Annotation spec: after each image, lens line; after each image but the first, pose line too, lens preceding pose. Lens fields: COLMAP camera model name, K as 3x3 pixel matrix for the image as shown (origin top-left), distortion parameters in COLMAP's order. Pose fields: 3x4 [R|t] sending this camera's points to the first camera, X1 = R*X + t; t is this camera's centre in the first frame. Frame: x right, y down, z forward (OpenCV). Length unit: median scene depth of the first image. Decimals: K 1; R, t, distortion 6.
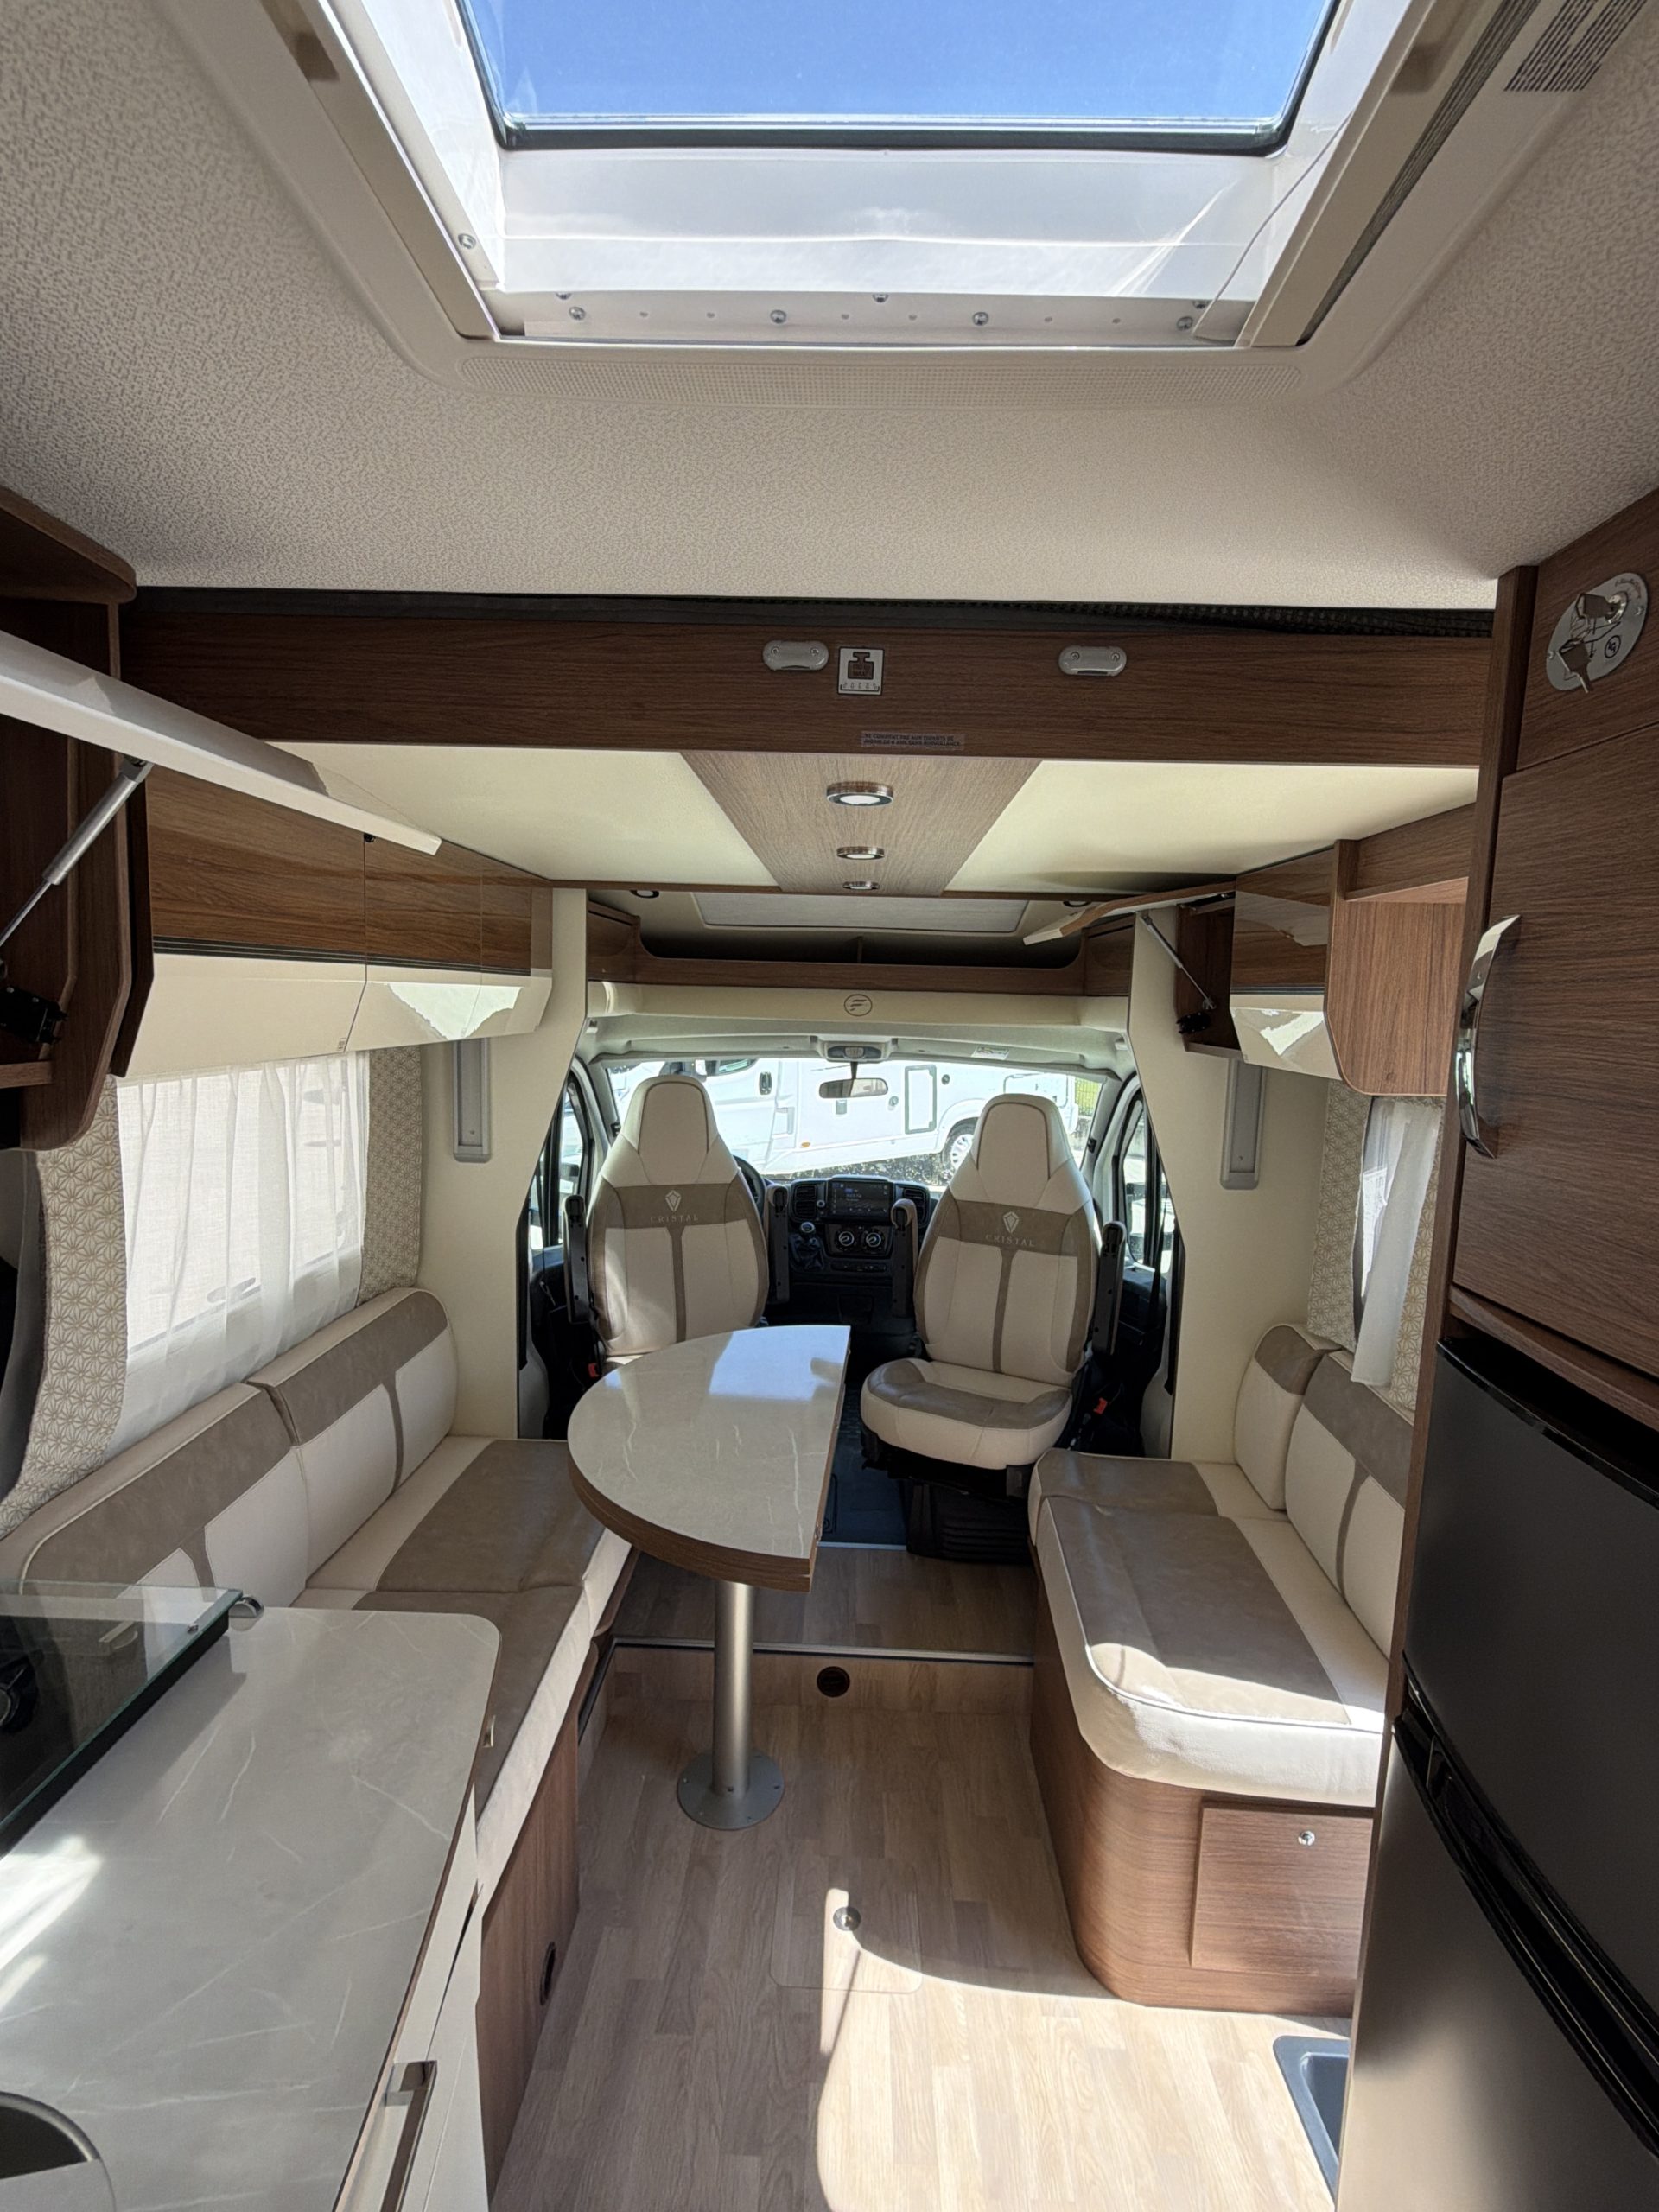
lens RADIAL K [[995.5, 0, 834.6], [0, 995.5, 1118.1], [0, 0, 1]] dist [0.007117, -0.000746]
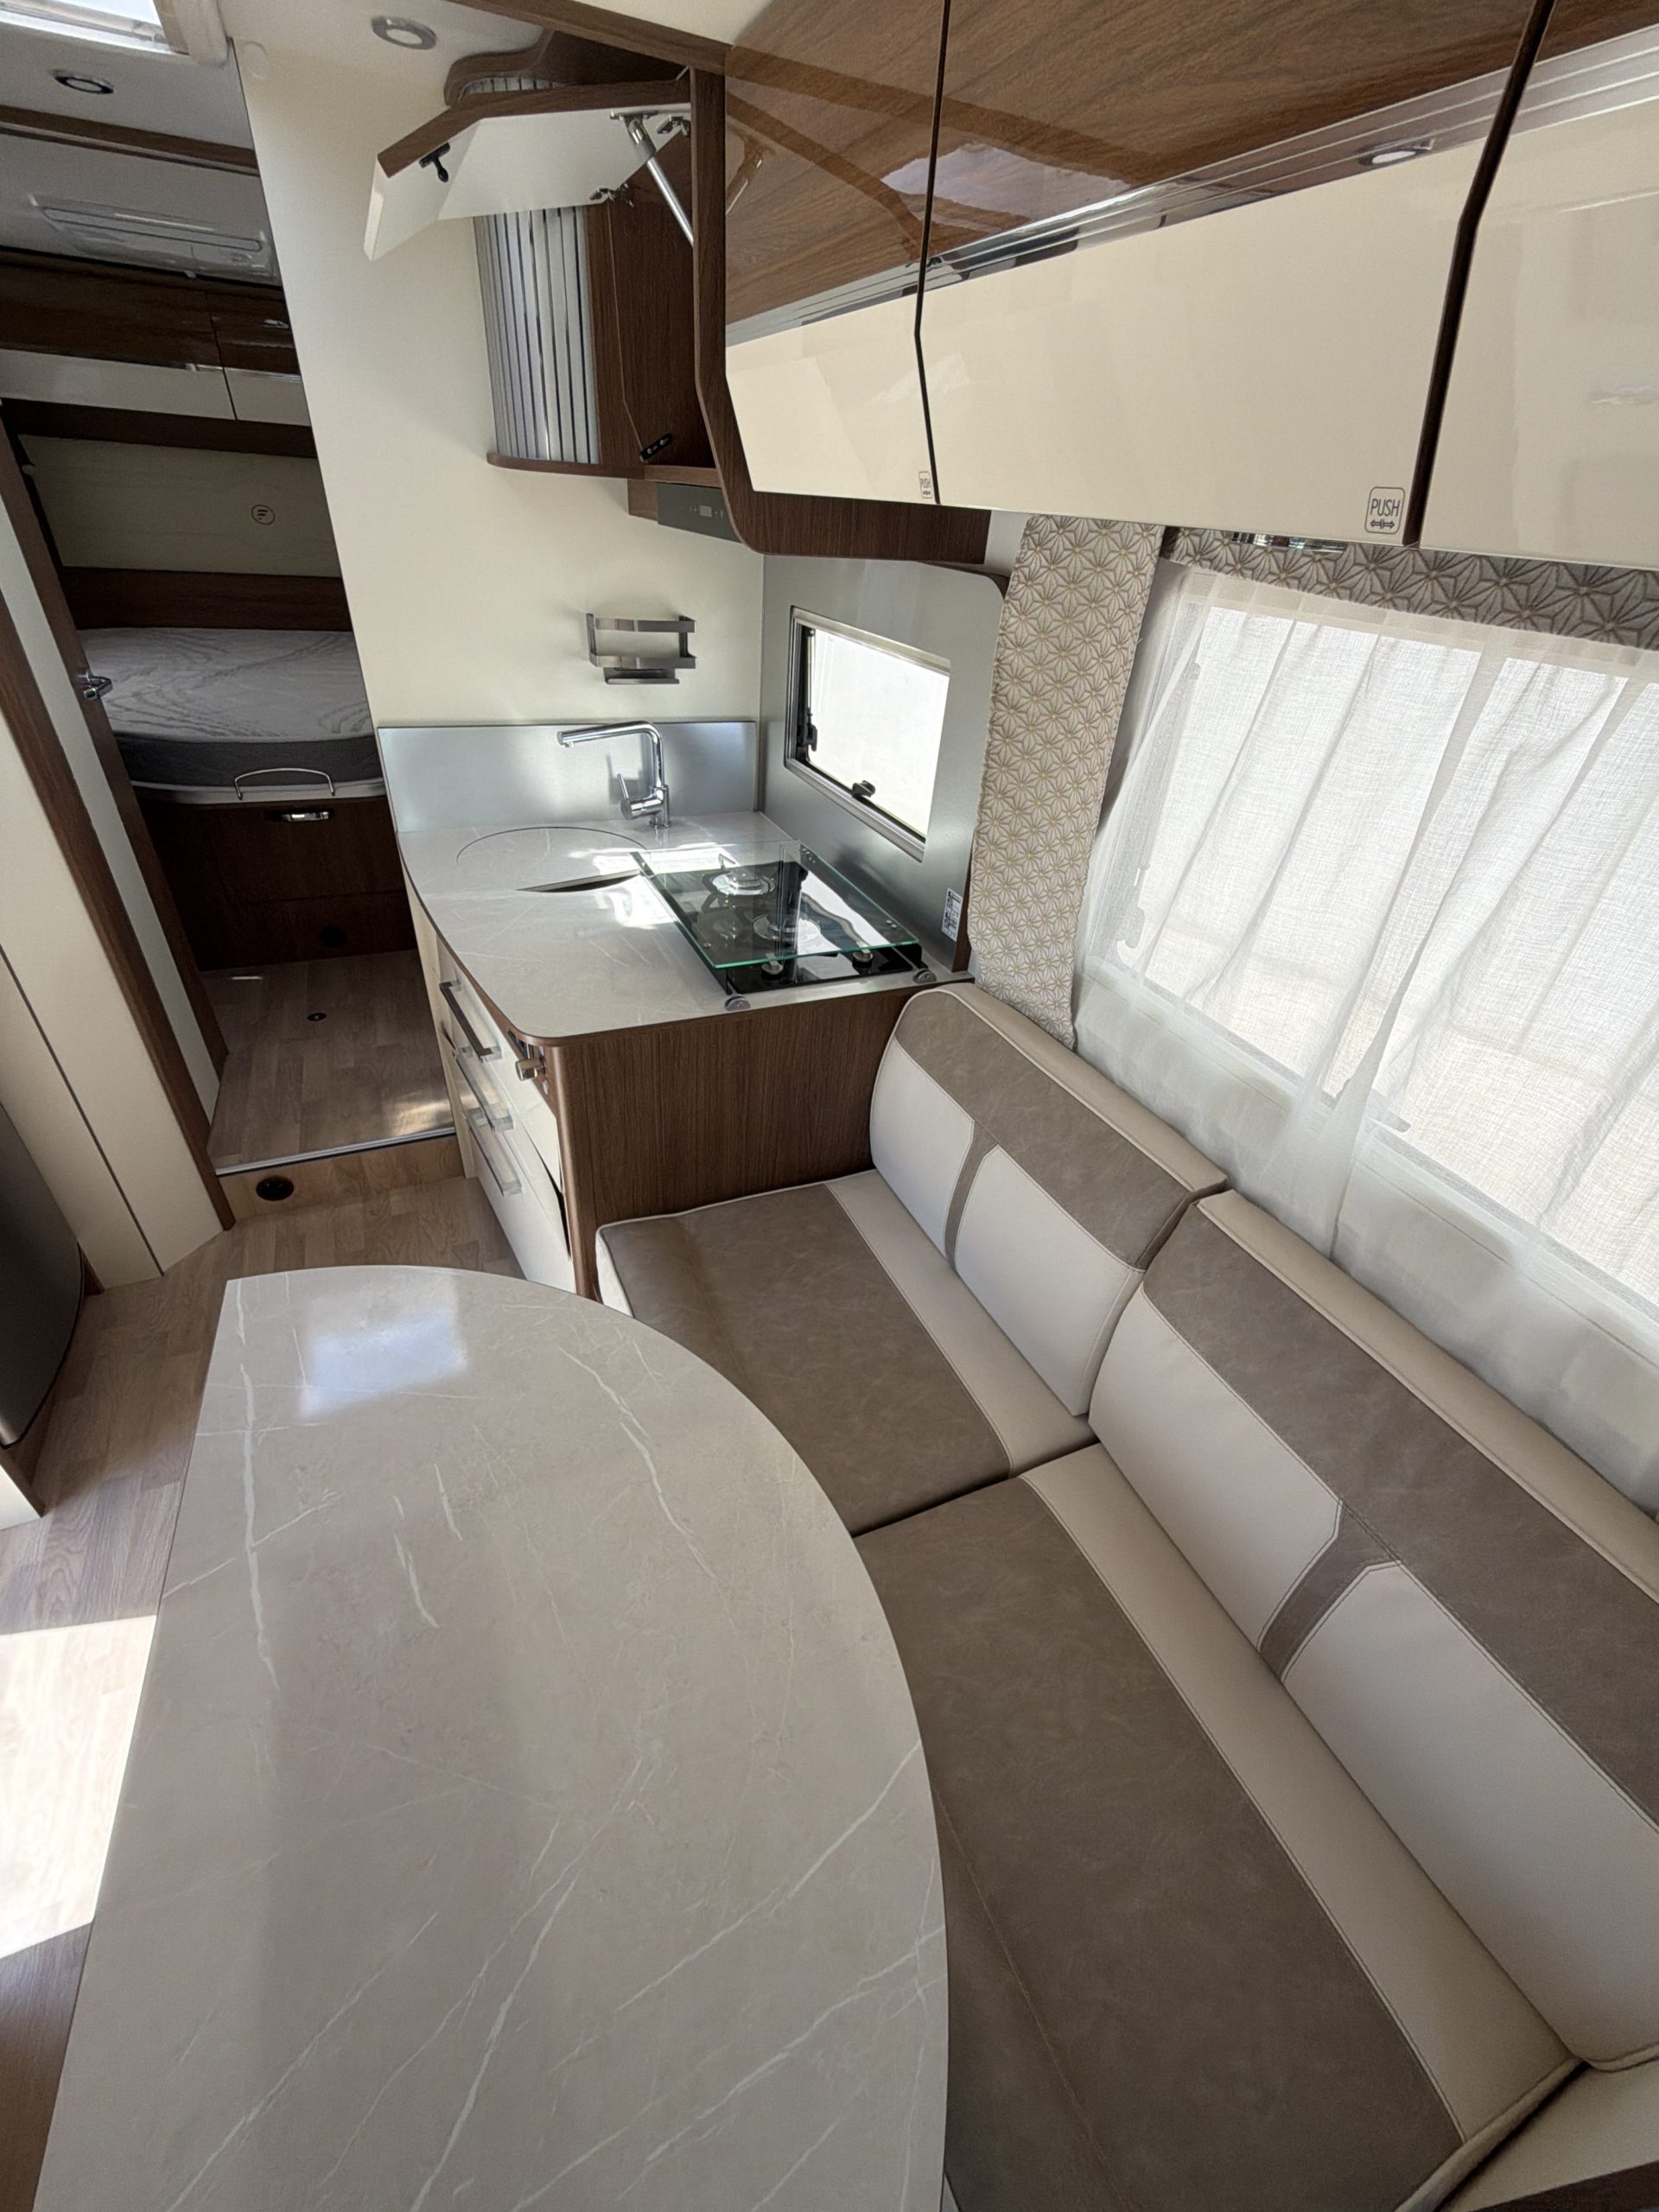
lens RADIAL K [[885.4, 0, 825.9], [0, 885.4, 1106.1], [0, 0, 1]] dist [-0.001050, 0.000518]
pose [[-0.896161, 0.167534, -0.410886, -0.086748], [-0.150093, 0.756954, 0.635998, -0.060433], [0.417573, 0.631628, -0.653207, 0.776766]]
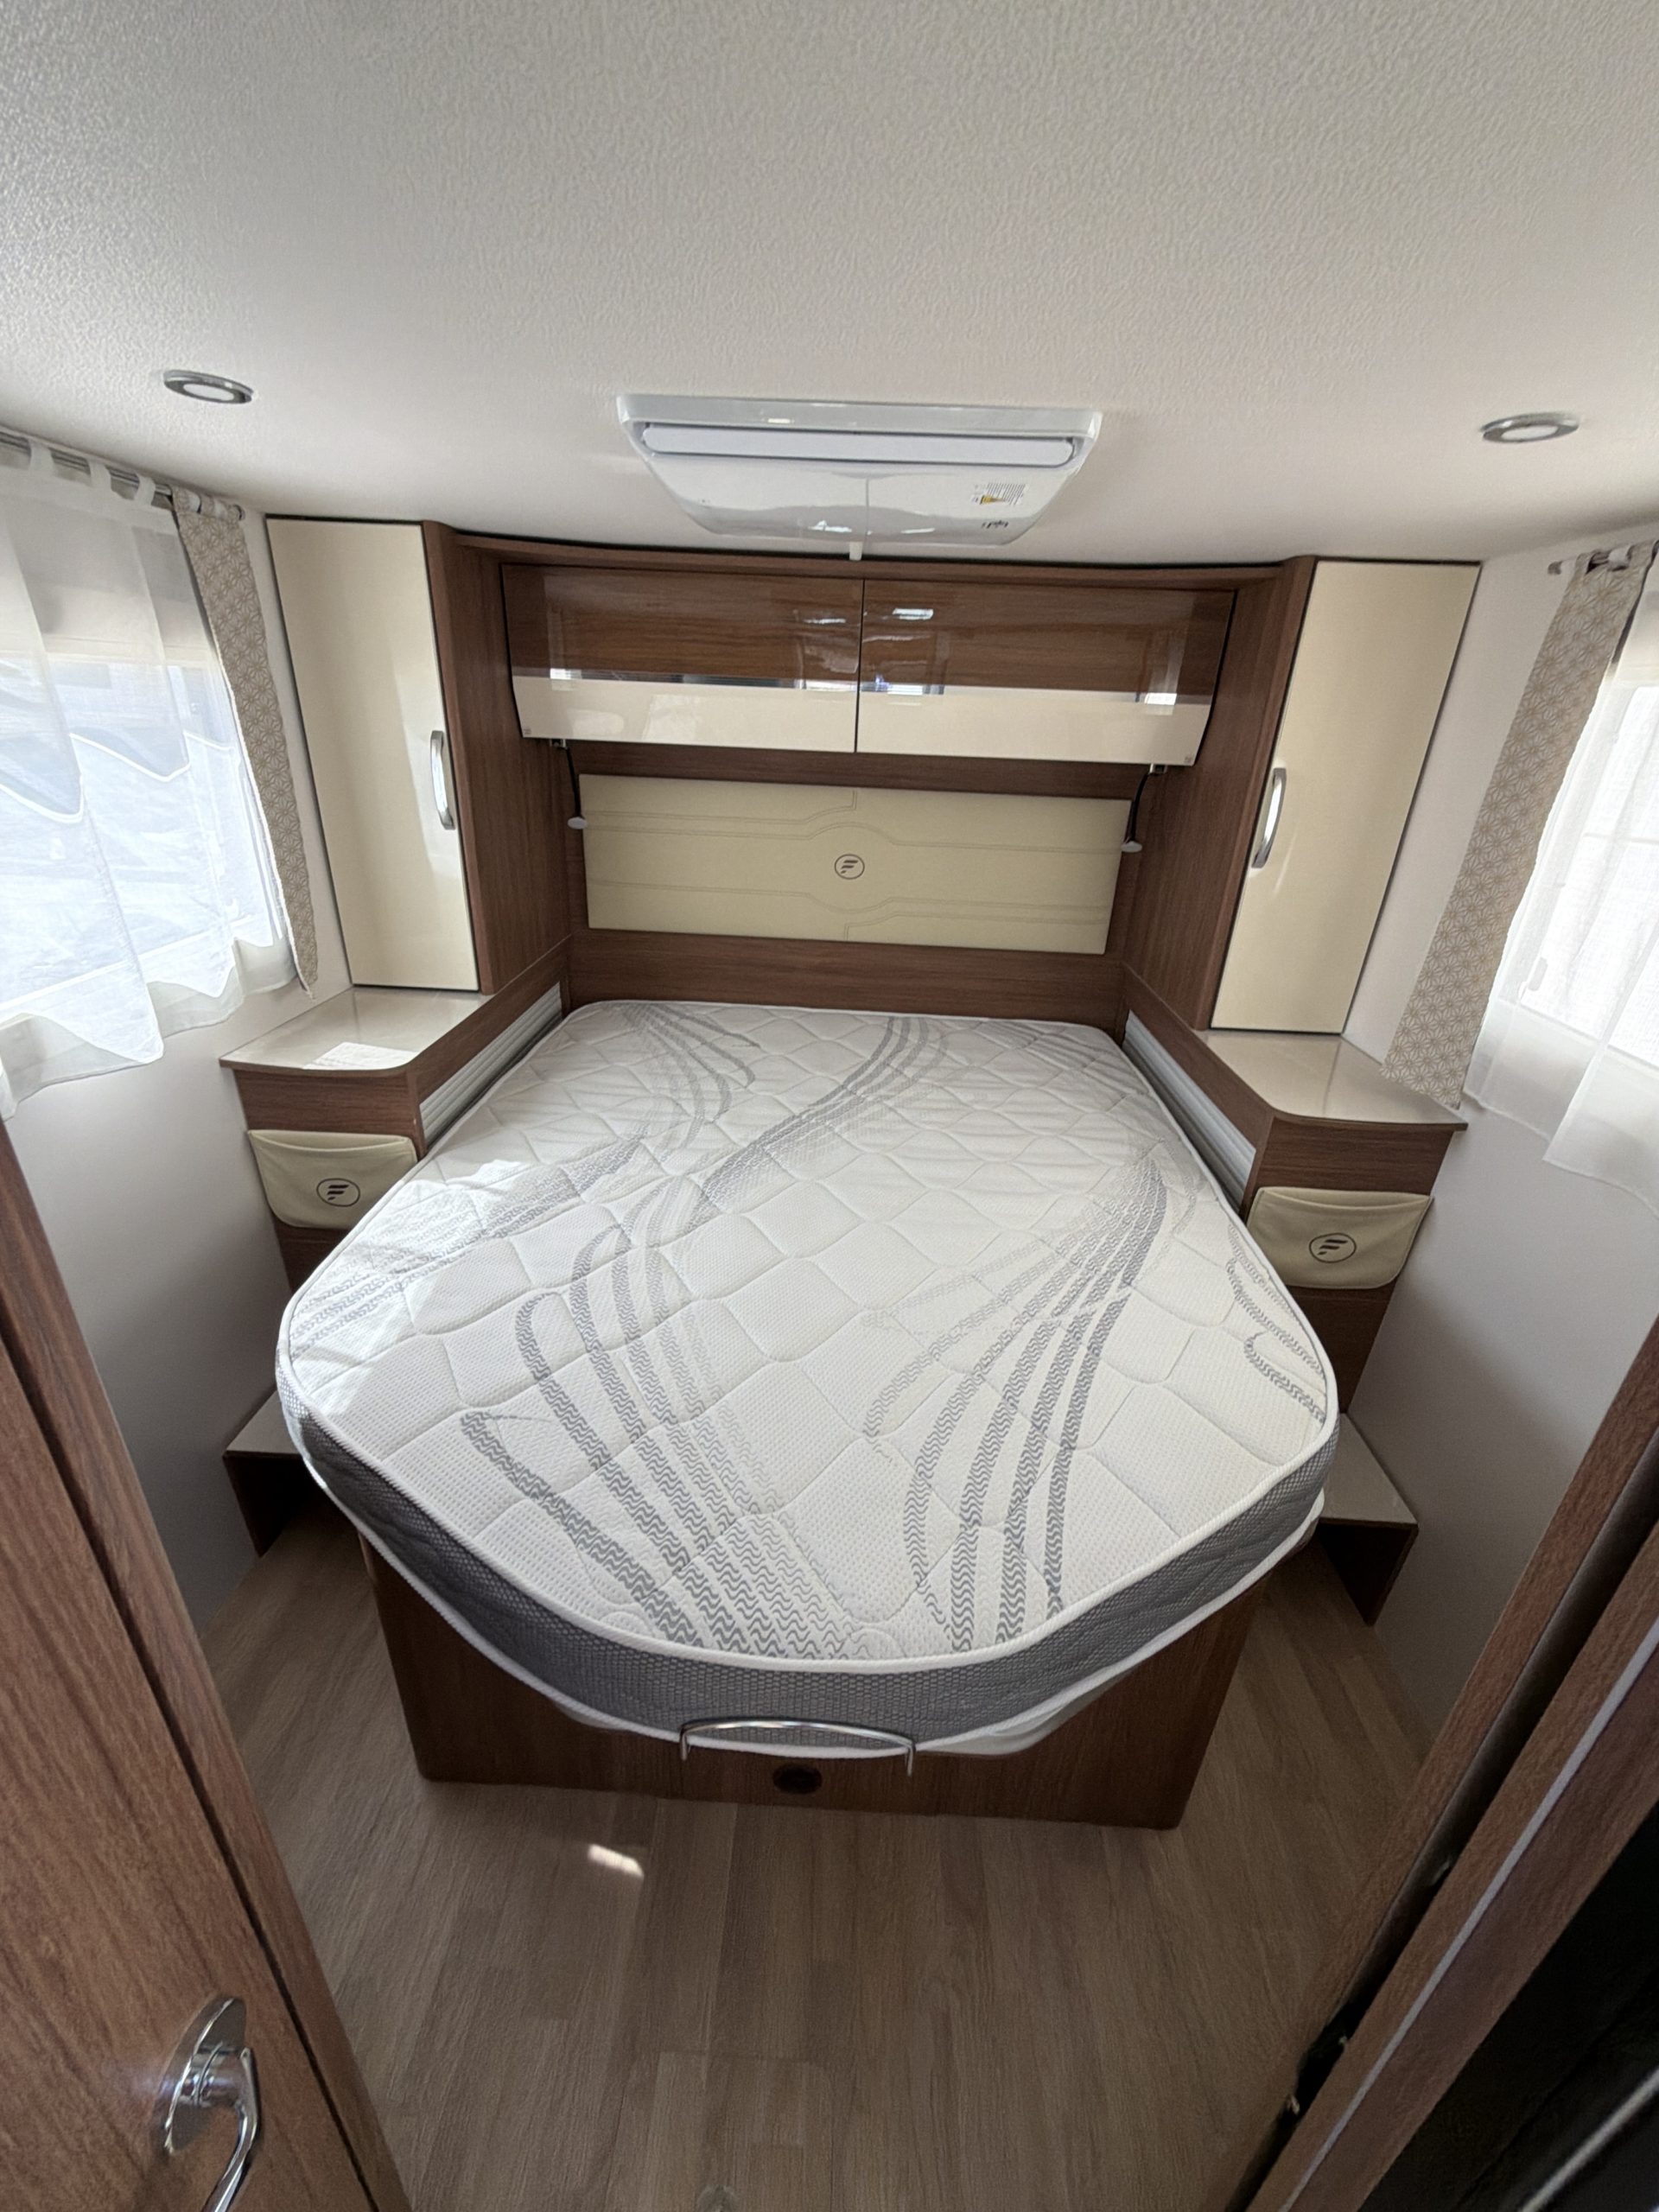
lens RADIAL K [[885.4, 0, 823.7], [0, 885.4, 1107.5], [0, 0, 1]] dist [-0.001050, 0.000518]
pose [[-0.997305, -0.072041, -0.013913, -0.009235], [-0.068638, 0.849015, 0.523892, -0.022672], [-0.025929, 0.523434, -0.851671, -0.062190]]
